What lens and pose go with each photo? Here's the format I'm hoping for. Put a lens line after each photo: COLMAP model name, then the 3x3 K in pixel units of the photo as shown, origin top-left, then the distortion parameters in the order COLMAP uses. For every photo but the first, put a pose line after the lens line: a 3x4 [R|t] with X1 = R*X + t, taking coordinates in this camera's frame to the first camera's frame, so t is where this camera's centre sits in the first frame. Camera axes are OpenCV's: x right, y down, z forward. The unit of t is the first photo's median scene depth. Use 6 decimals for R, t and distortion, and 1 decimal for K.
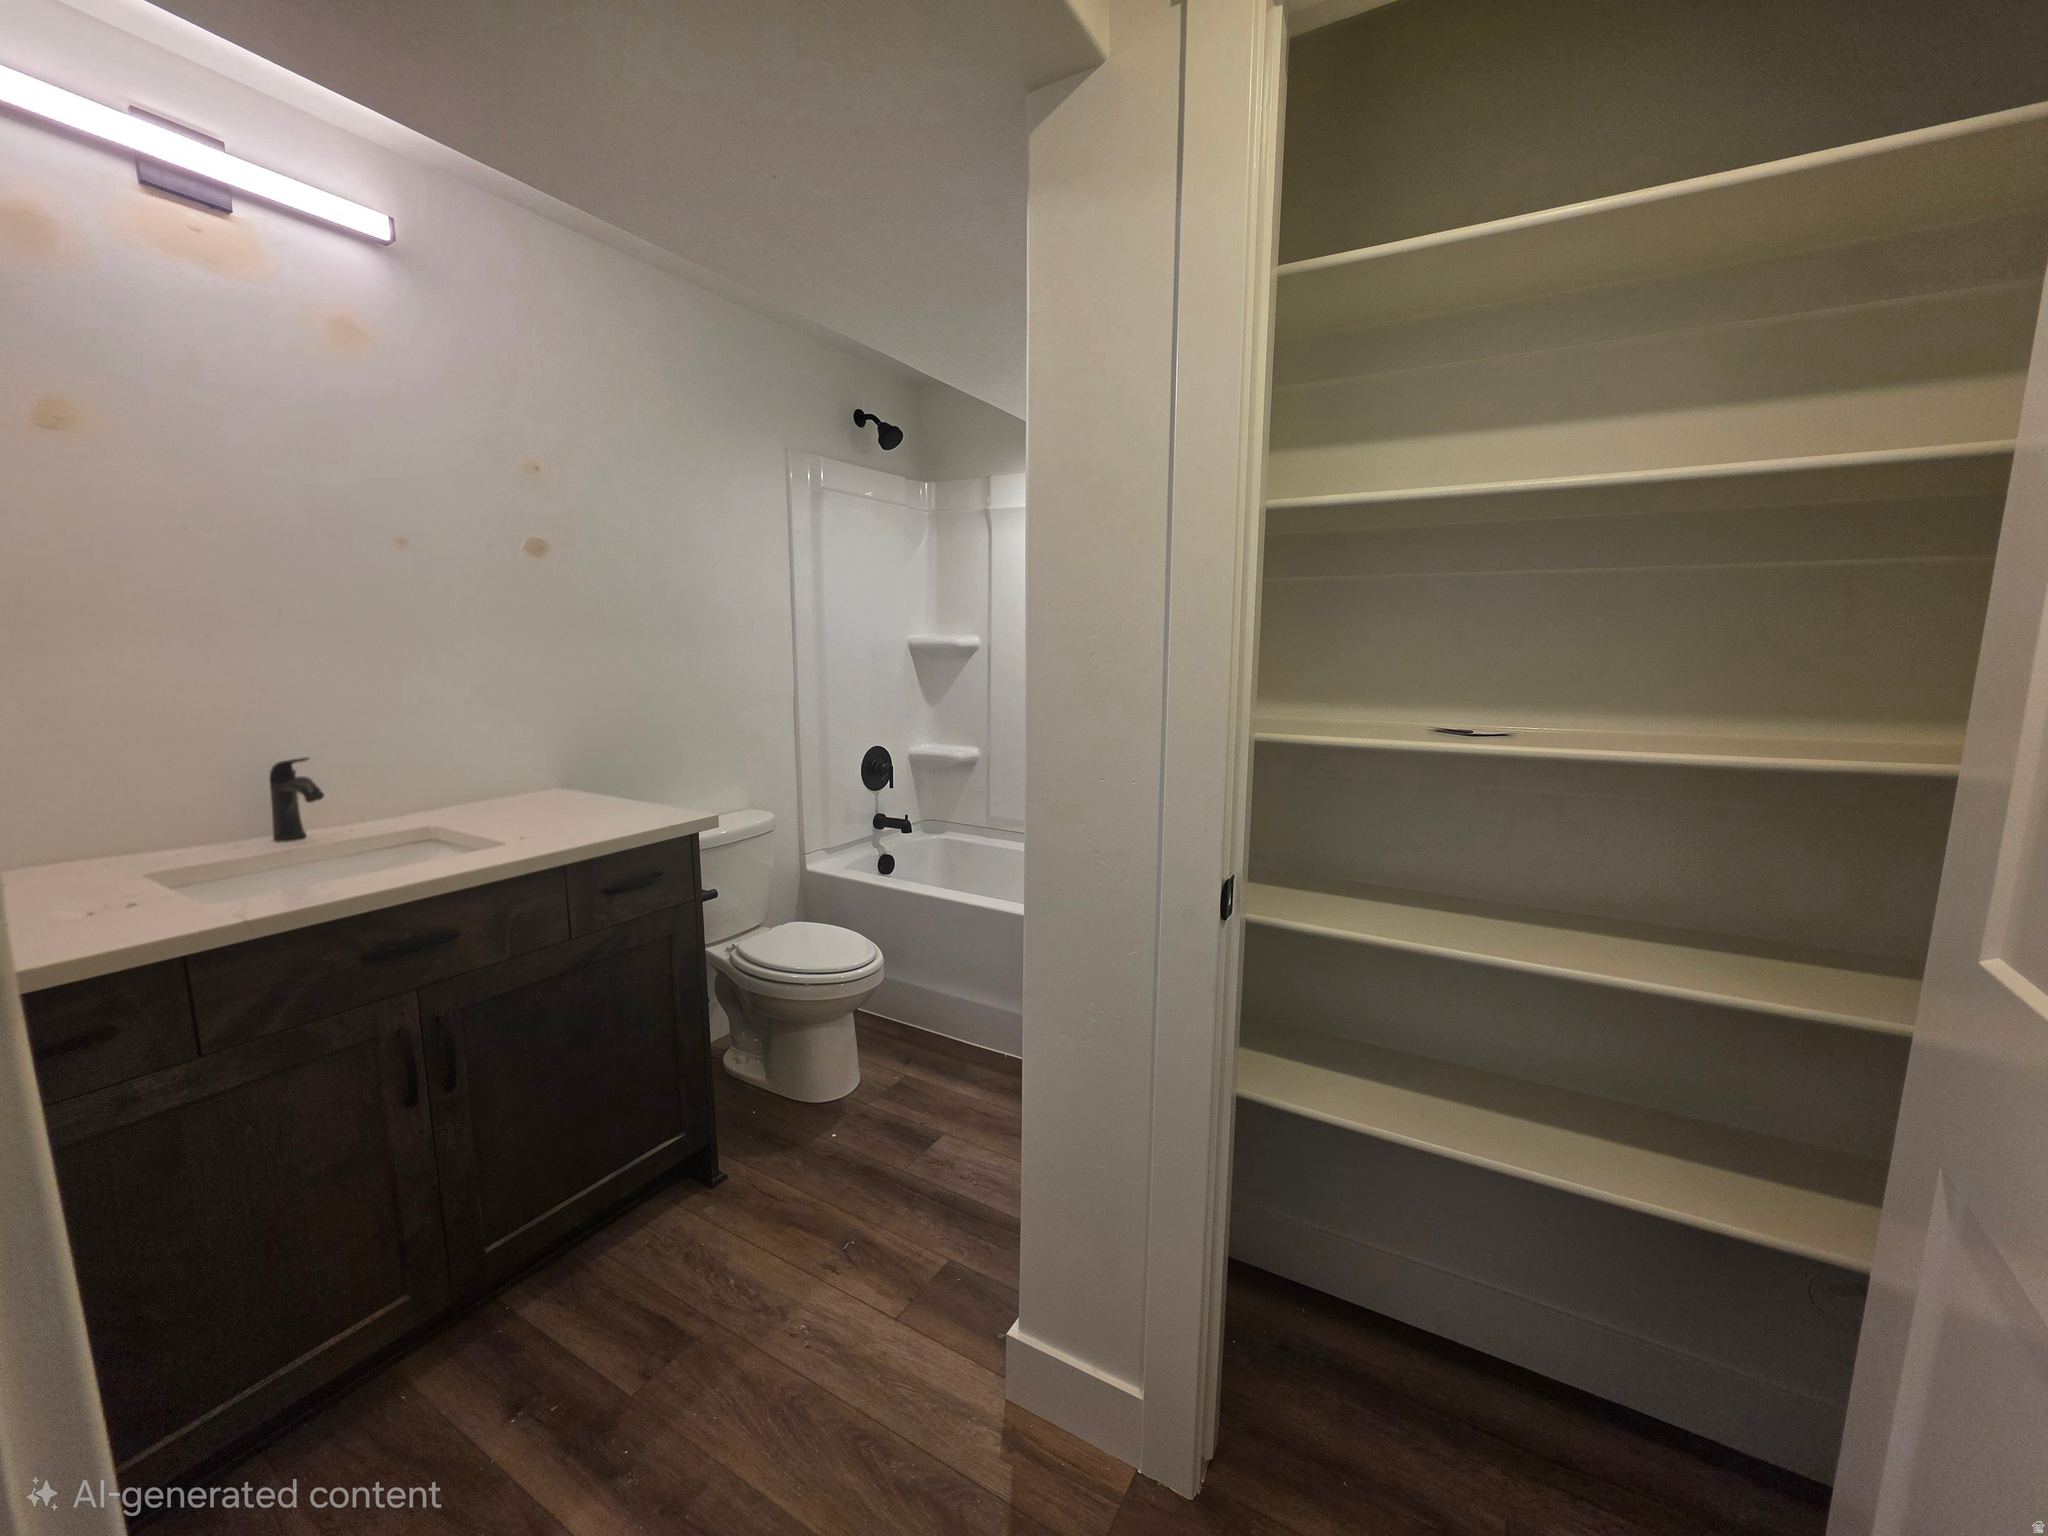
lens RADIAL K [[811.9, 0, 1017.7], [0, 811.9, 763.0], [0, 0, 1]] dist [-0.010747, 0.003204]
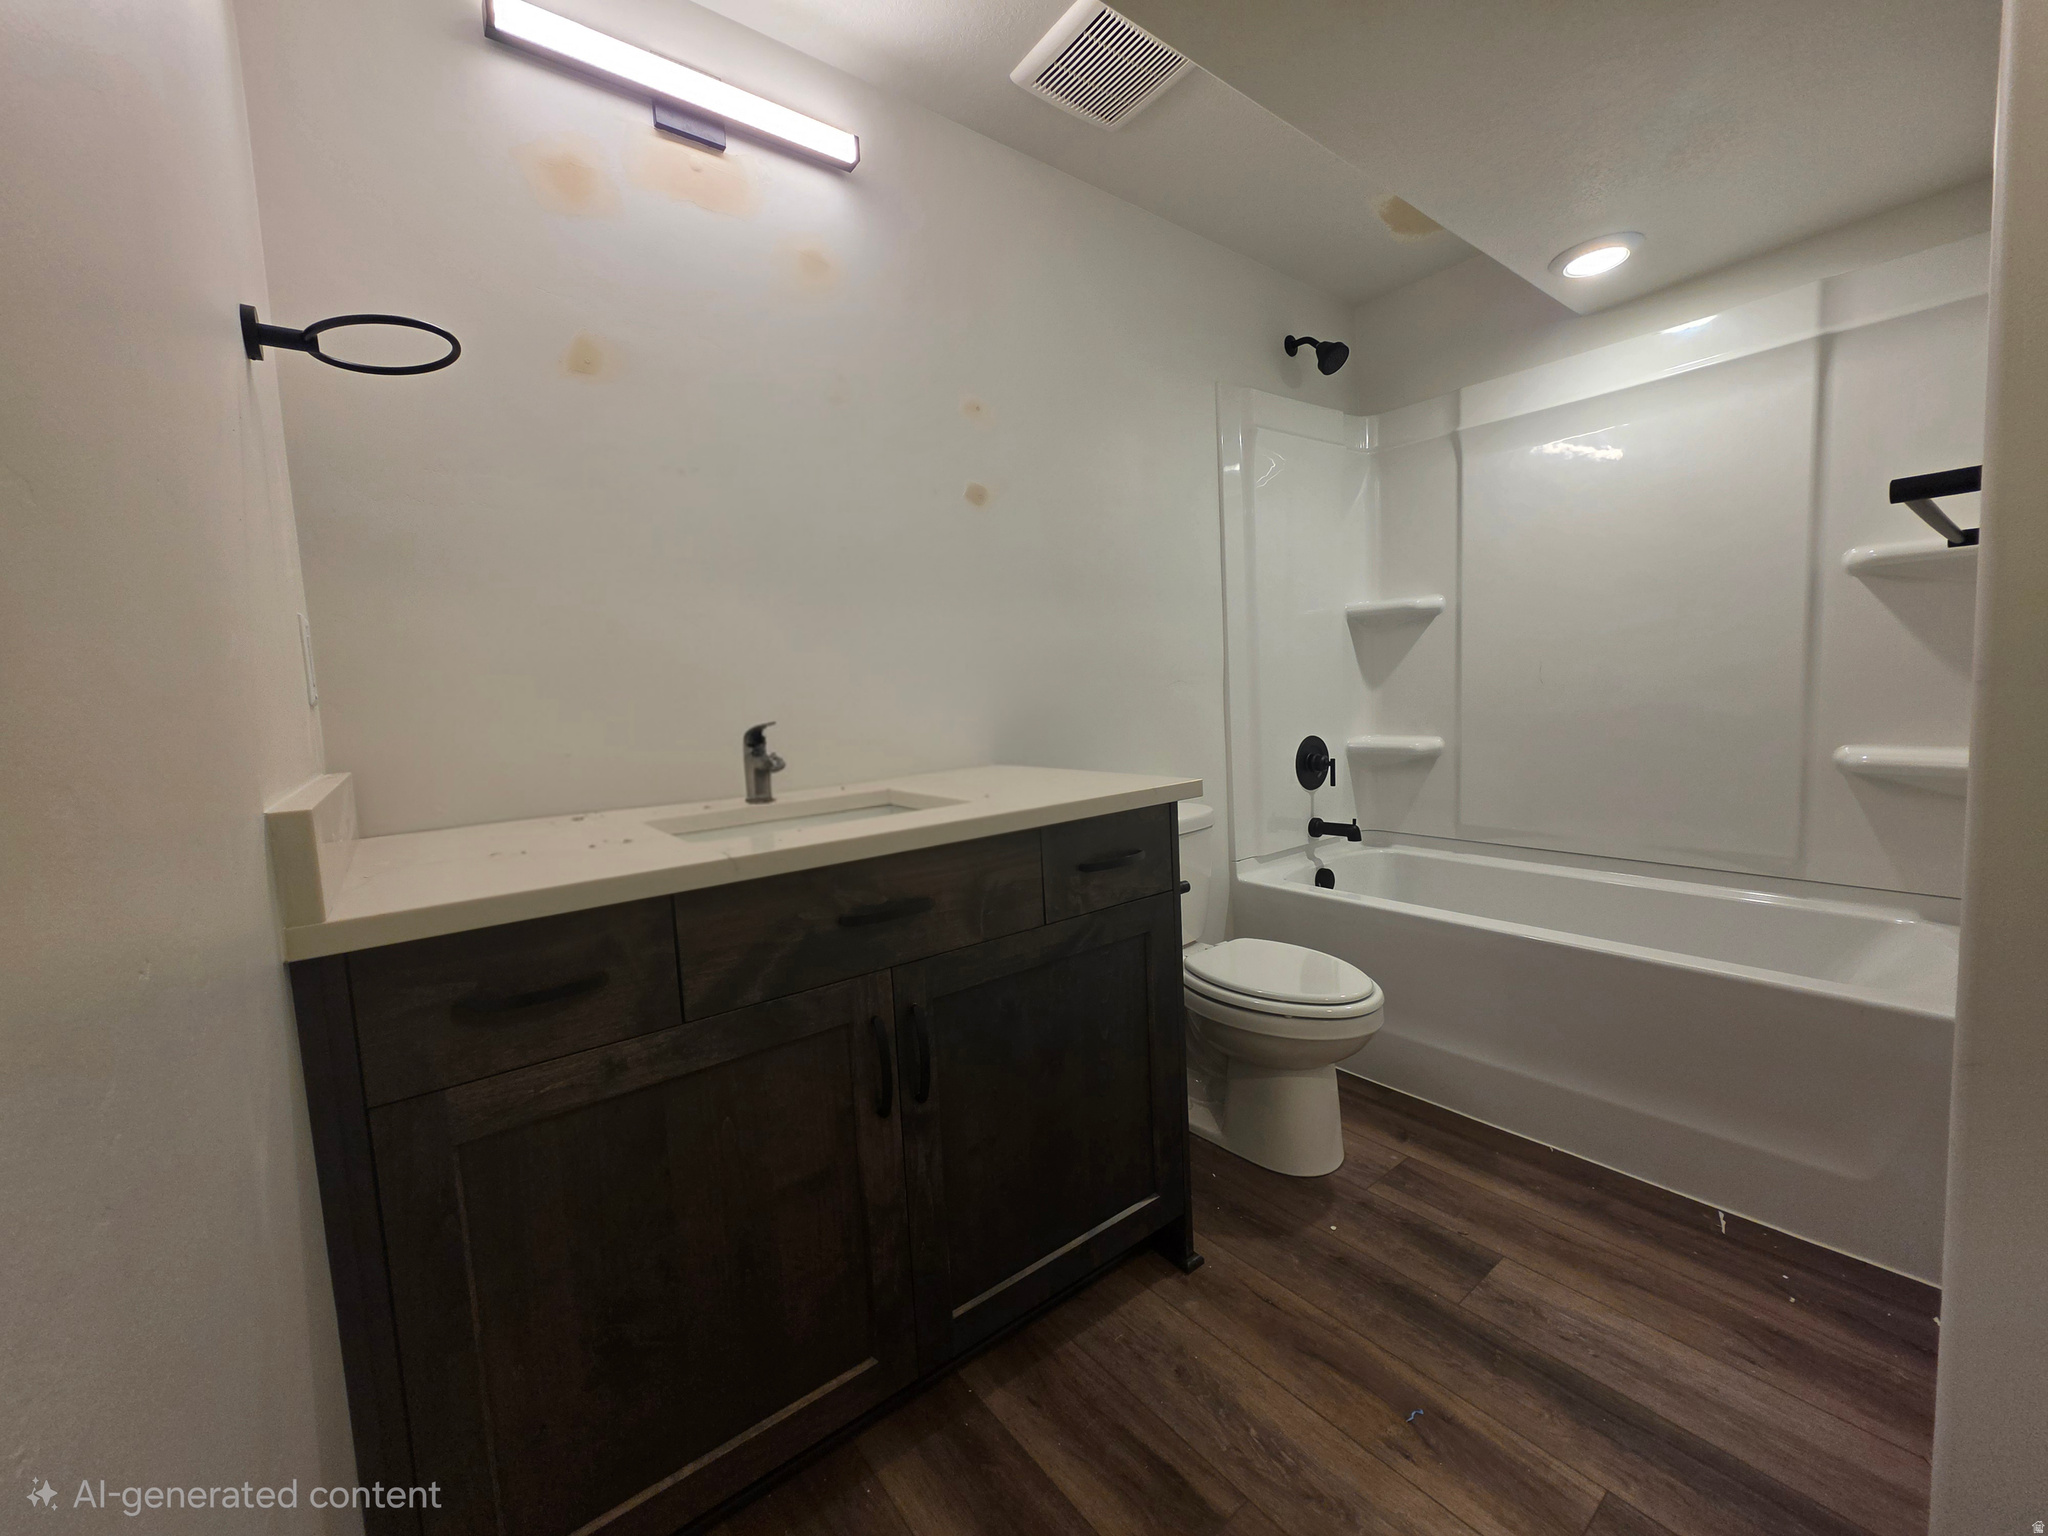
lens RADIAL K [[811.9, 0, 1017.7], [0, 811.9, 763.0], [0, 0, 1]] dist [-0.010747, 0.003204]
pose [[0.922695, -0.018669, -0.385079, -0.228510], [-0.001463, 0.998650, -0.051921, 0.086094], [0.385528, 0.048470, 0.921422, 0.216462]]
